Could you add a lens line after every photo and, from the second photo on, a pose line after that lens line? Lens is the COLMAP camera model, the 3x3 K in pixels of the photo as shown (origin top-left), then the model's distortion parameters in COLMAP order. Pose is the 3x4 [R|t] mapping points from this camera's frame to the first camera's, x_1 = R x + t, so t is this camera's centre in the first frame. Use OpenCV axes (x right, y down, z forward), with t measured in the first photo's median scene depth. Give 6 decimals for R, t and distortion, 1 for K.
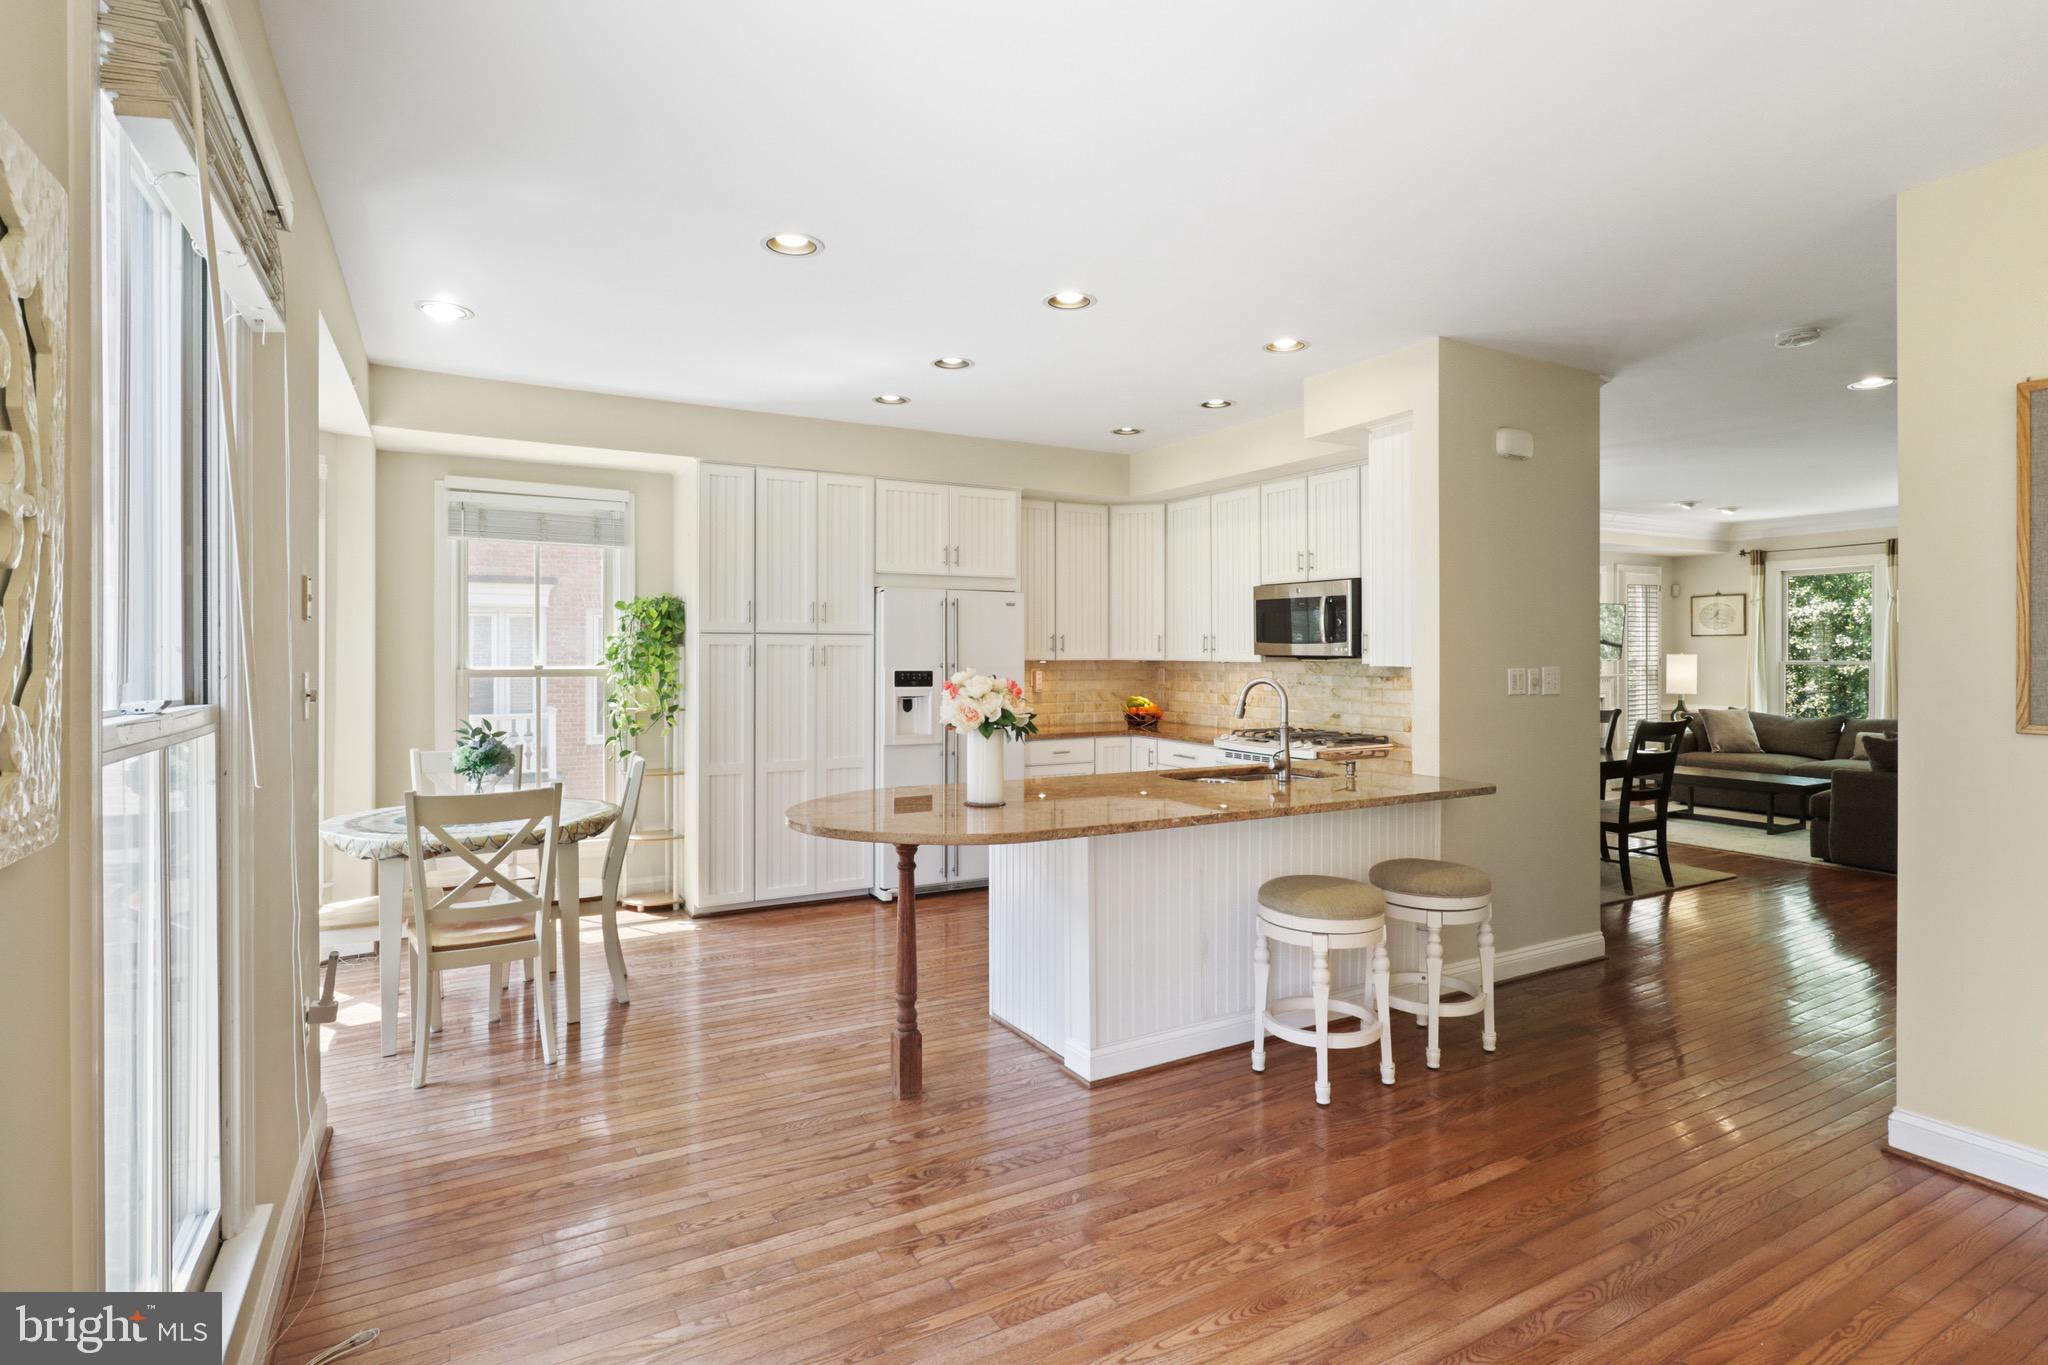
lens RADIAL K [[1030.4, 0, 1027.8], [0, 1030.4, 666.8], [0, 0, 1]] dist [-0.022836, 0.014173]
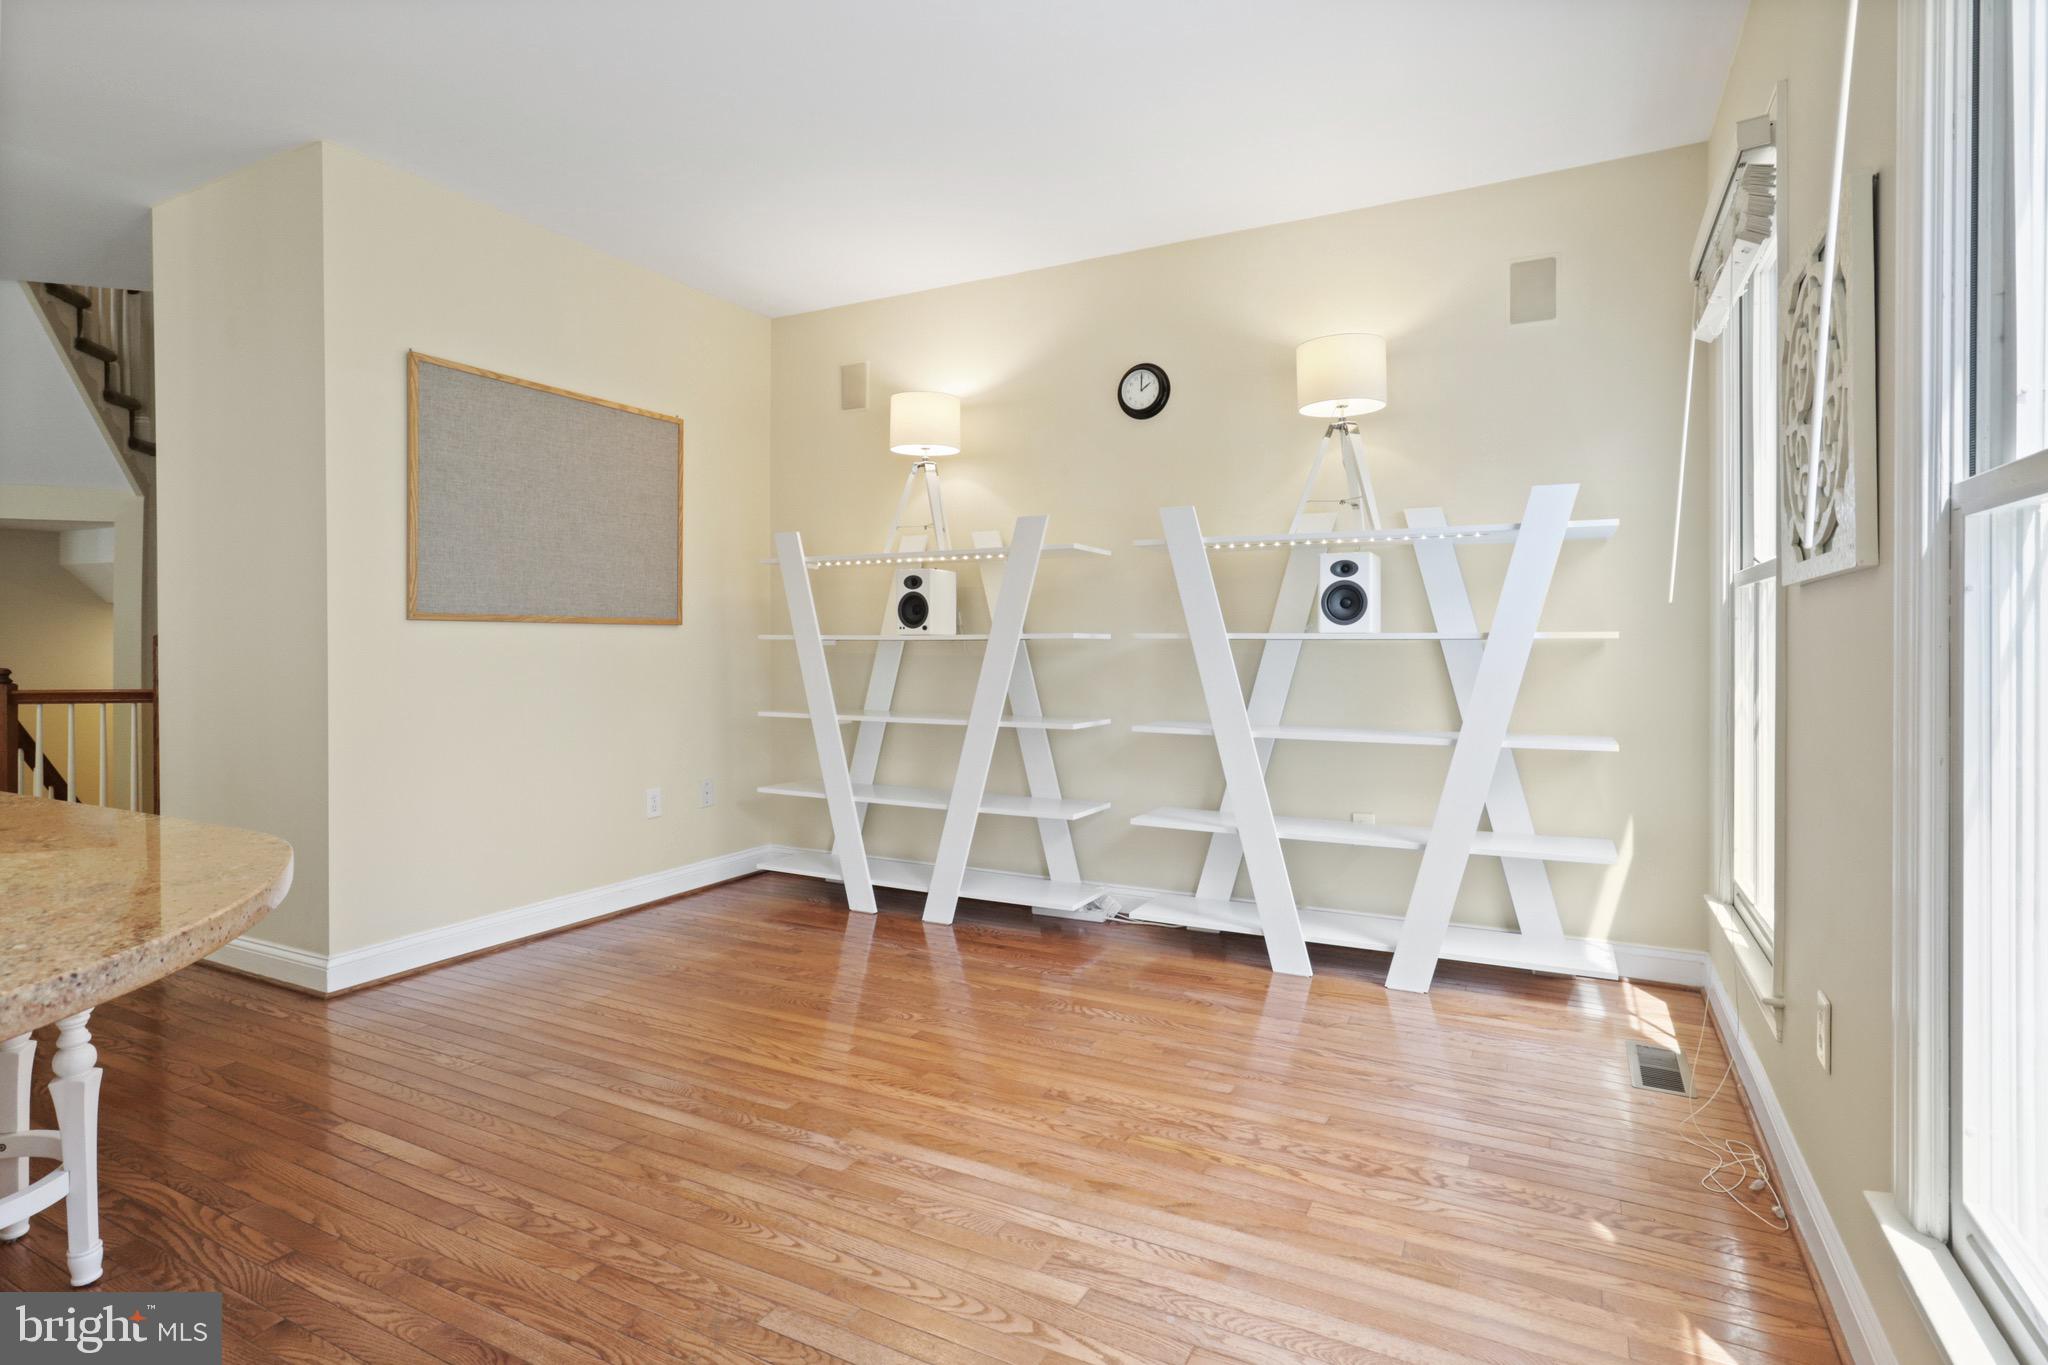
lens RADIAL K [[1035.2, 0, 1031.5], [0, 1035.2, 647.8], [0, 0, 1]] dist [-0.024701, 0.021145]
pose [[-0.548478, -0.006189, 0.836142, -0.257250], [0.008250, 0.999884, 0.012812, 0.041402], [-0.836124, 0.013926, -0.548363, 0.480839]]
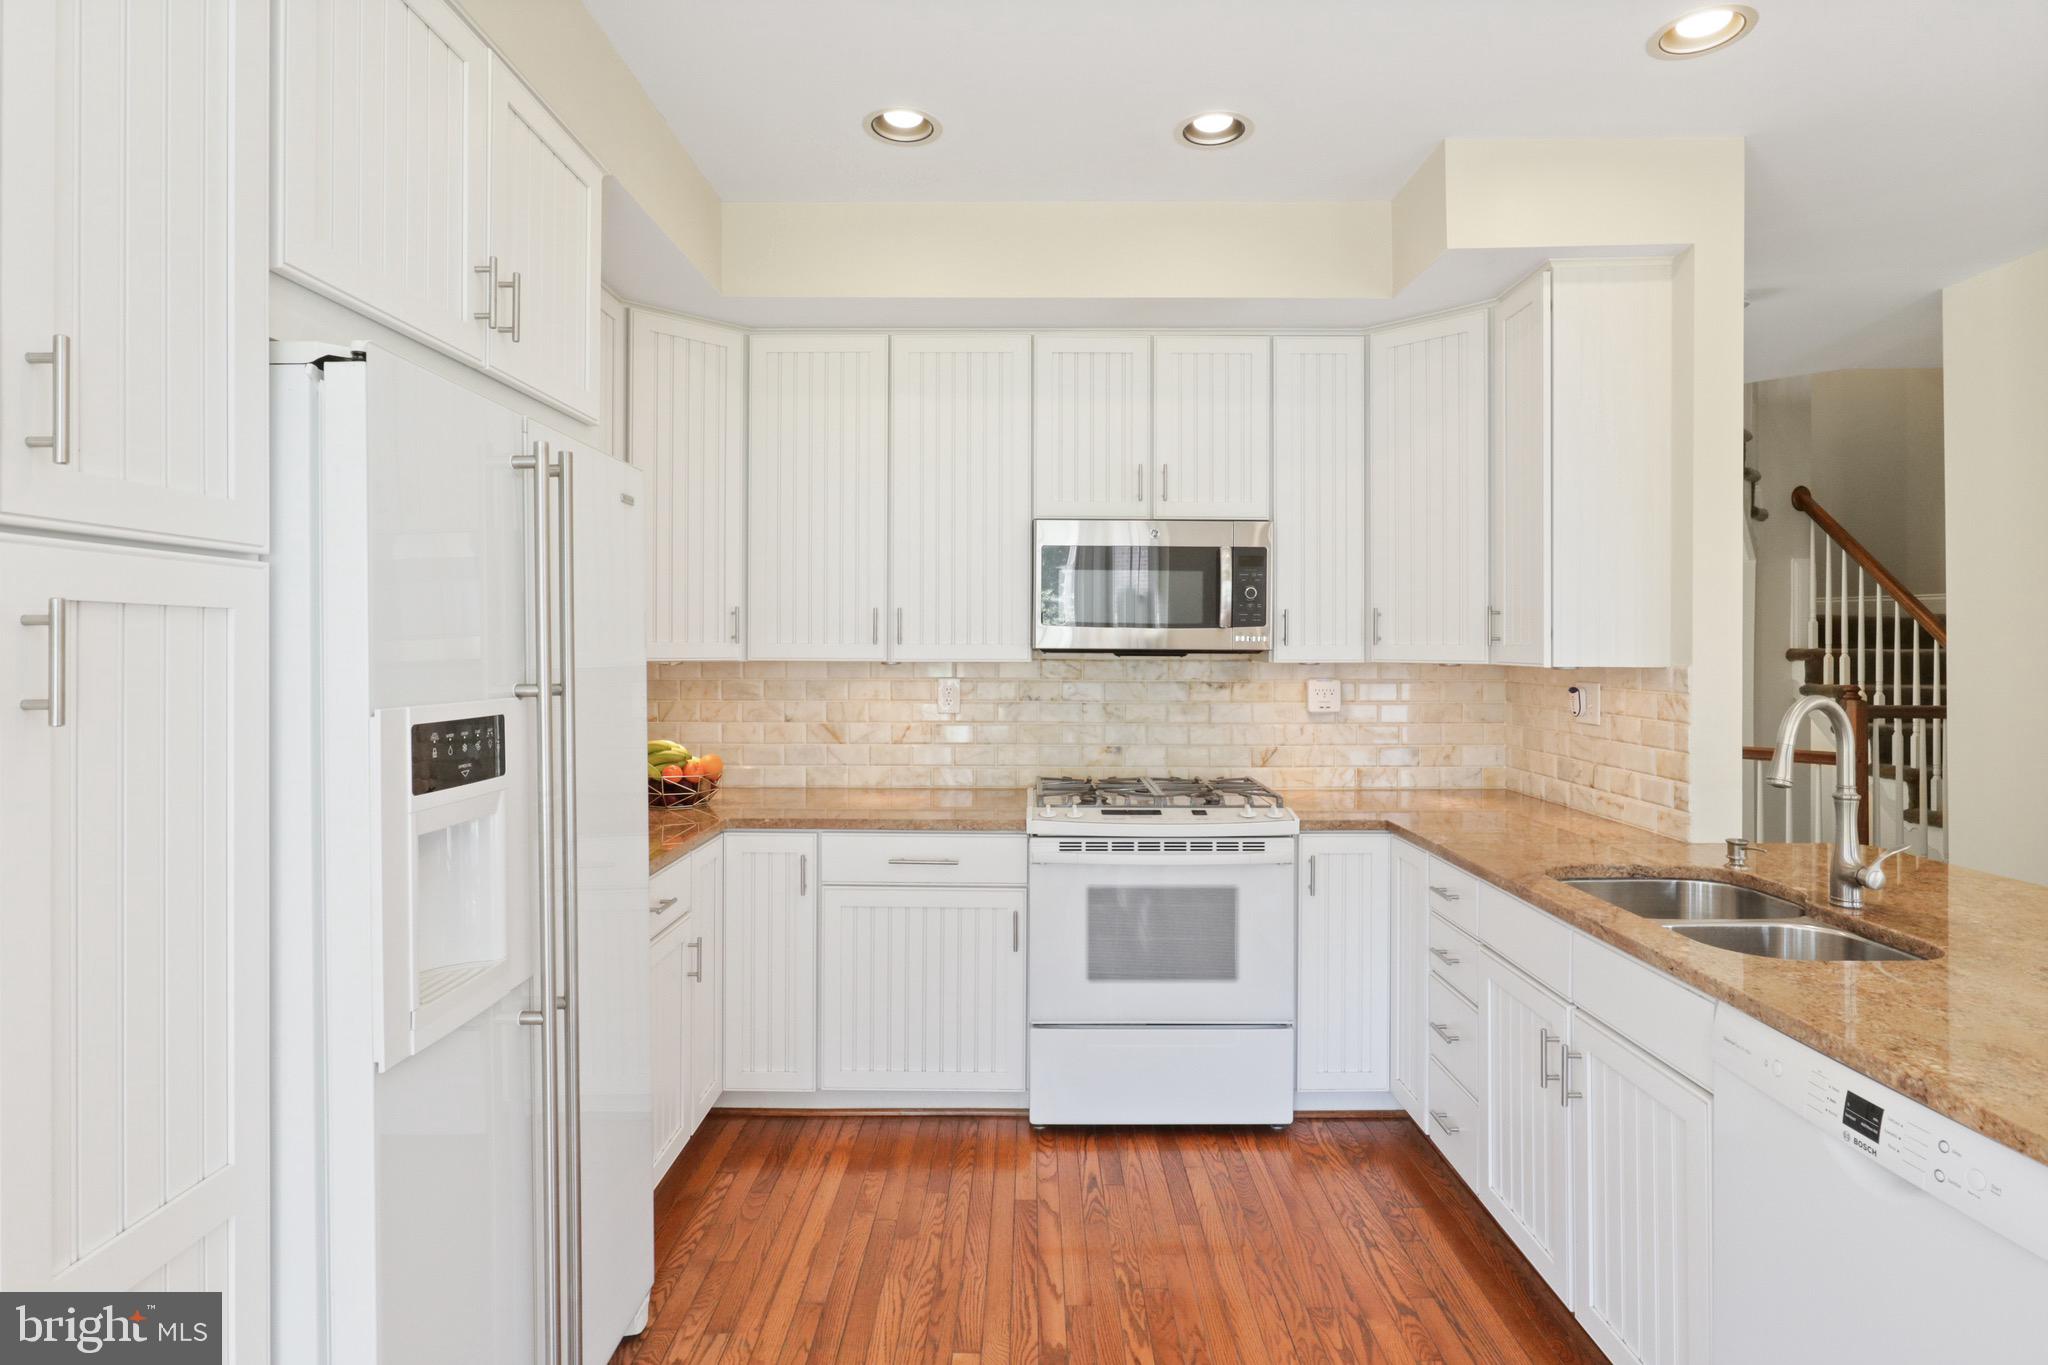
lens RADIAL K [[1035.2, 0, 1031.5], [0, 1035.2, 647.8], [0, 0, 1]] dist [-0.024701, 0.021145]
pose [[0.493785, -0.003169, 0.869578, -0.258026], [0.011271, 0.999933, -0.002756, -0.011105], [-0.869511, 0.011162, 0.493787, 0.772061]]
